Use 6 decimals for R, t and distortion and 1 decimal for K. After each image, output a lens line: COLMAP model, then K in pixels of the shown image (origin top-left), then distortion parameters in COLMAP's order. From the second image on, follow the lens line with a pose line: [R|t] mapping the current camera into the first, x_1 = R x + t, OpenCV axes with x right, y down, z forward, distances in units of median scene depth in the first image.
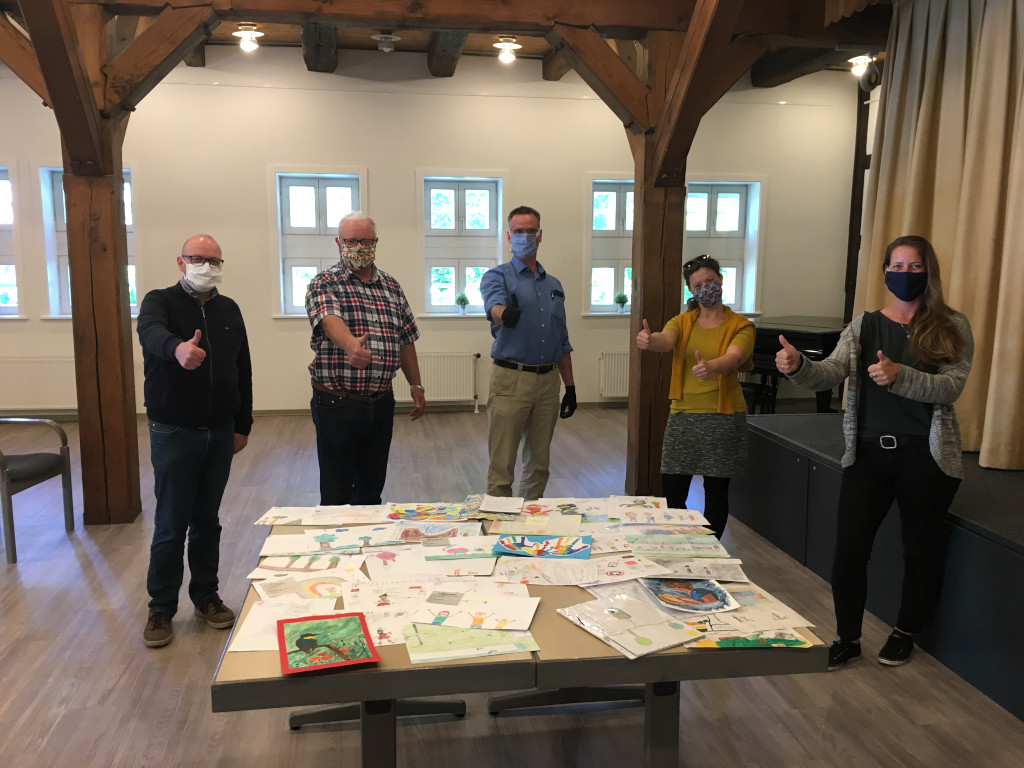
lens RADIAL K [[854.8, 0, 512.2], [0, 854.8, 383.2], [0, 0, 1]] dist [0.055637, -0.042145]
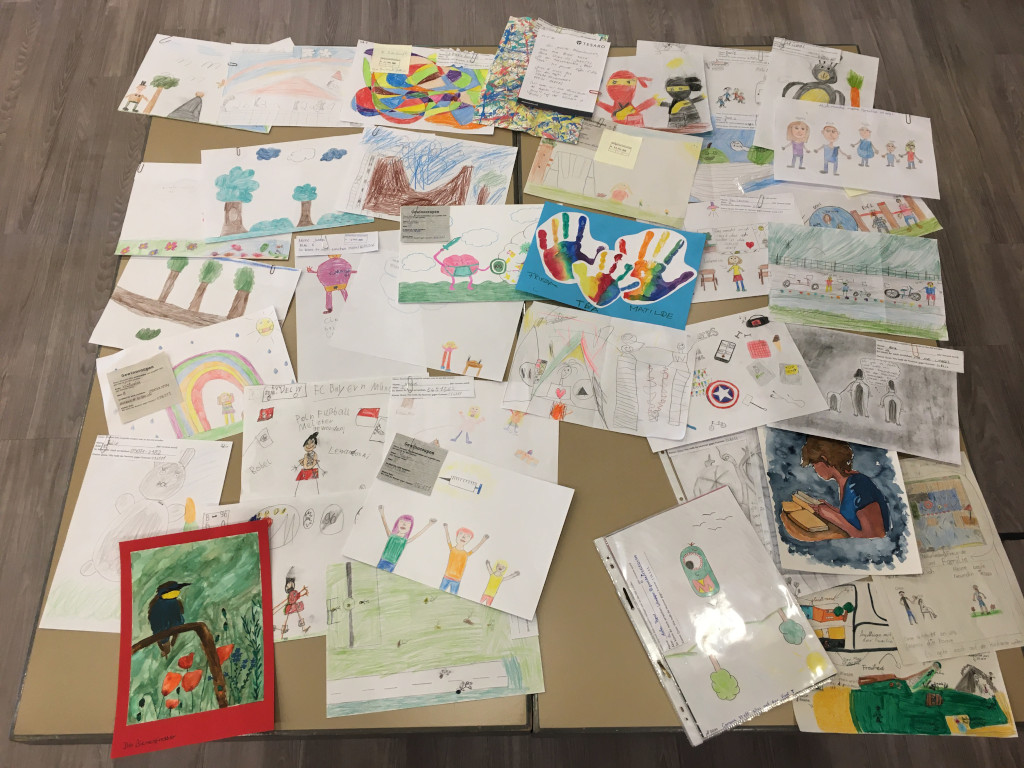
lens RADIAL K [[854.8, 0, 510.5], [0, 854.8, 383.0], [0, 0, 1]] dist [0.055637, -0.042145]
pose [[0.990223, 0.127369, -0.056875, 0.012017], [-0.027287, 0.576725, 0.816483, -0.225321], [0.136795, -0.806948, 0.574562, 0.619093]]
